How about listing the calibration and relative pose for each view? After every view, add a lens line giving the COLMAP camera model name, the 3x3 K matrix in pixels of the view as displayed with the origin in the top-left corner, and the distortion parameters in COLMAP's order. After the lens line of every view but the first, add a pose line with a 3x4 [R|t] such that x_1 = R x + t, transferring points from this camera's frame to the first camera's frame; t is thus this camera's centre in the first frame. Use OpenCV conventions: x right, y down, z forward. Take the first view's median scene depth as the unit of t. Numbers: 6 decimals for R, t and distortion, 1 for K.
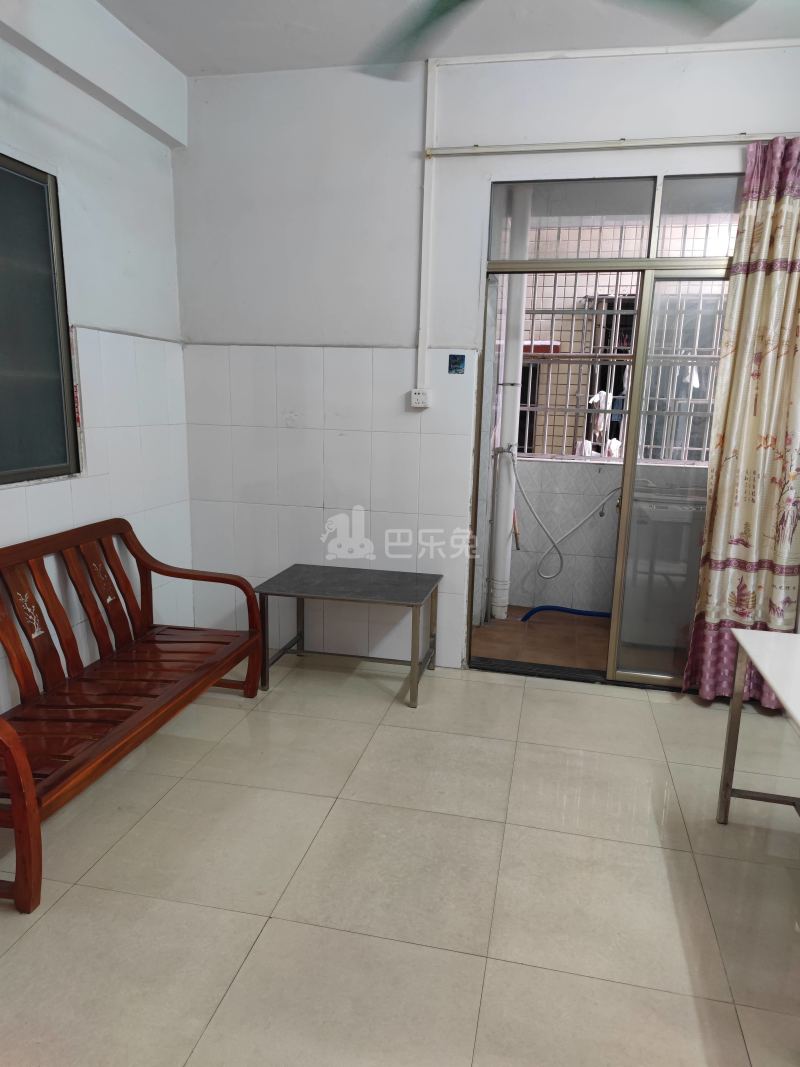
lens RADIAL K [[700.8, 0, 400.0], [0, 700.8, 533.5], [0, 0, 1]] dist [0.032262, -0.000520]
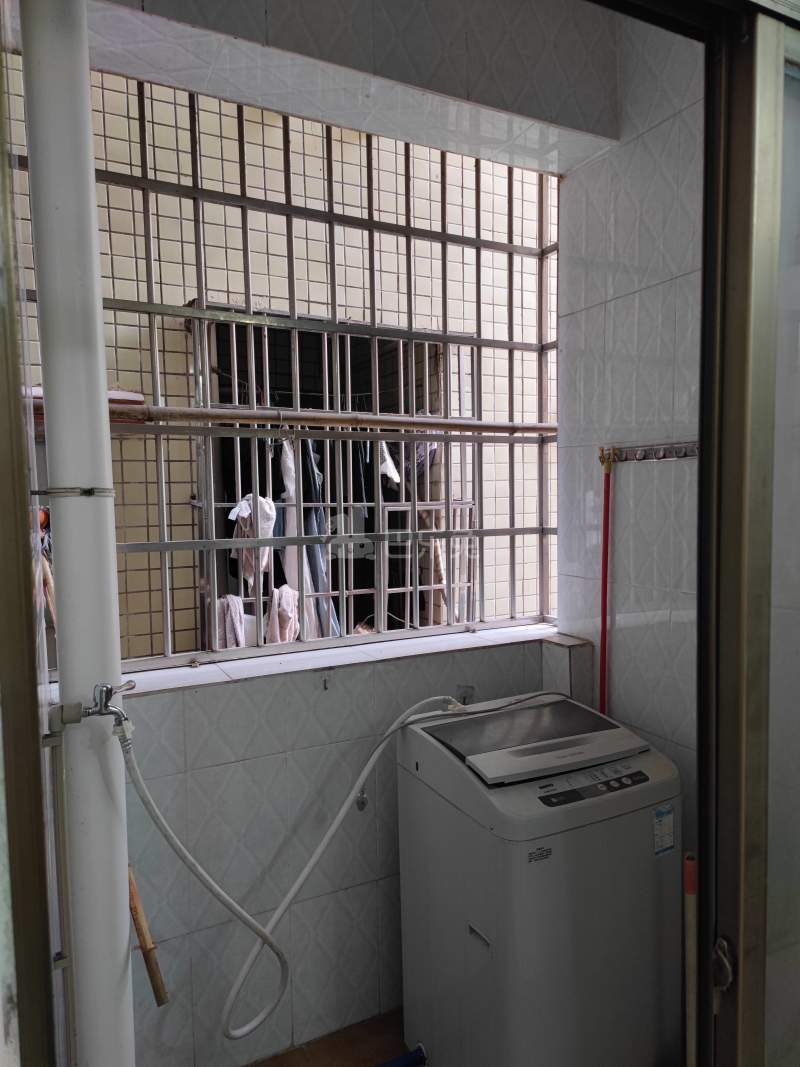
lens RADIAL K [[700.8, 0, 400.0], [0, 700.8, 533.5], [0, 0, 1]] dist [0.032262, -0.000520]
pose [[0.777492, -0.084225, 0.623228, 0.061238], [0.164678, 0.983679, -0.072503, -0.123952], [-0.606950, 0.159002, 0.778672, 0.565205]]
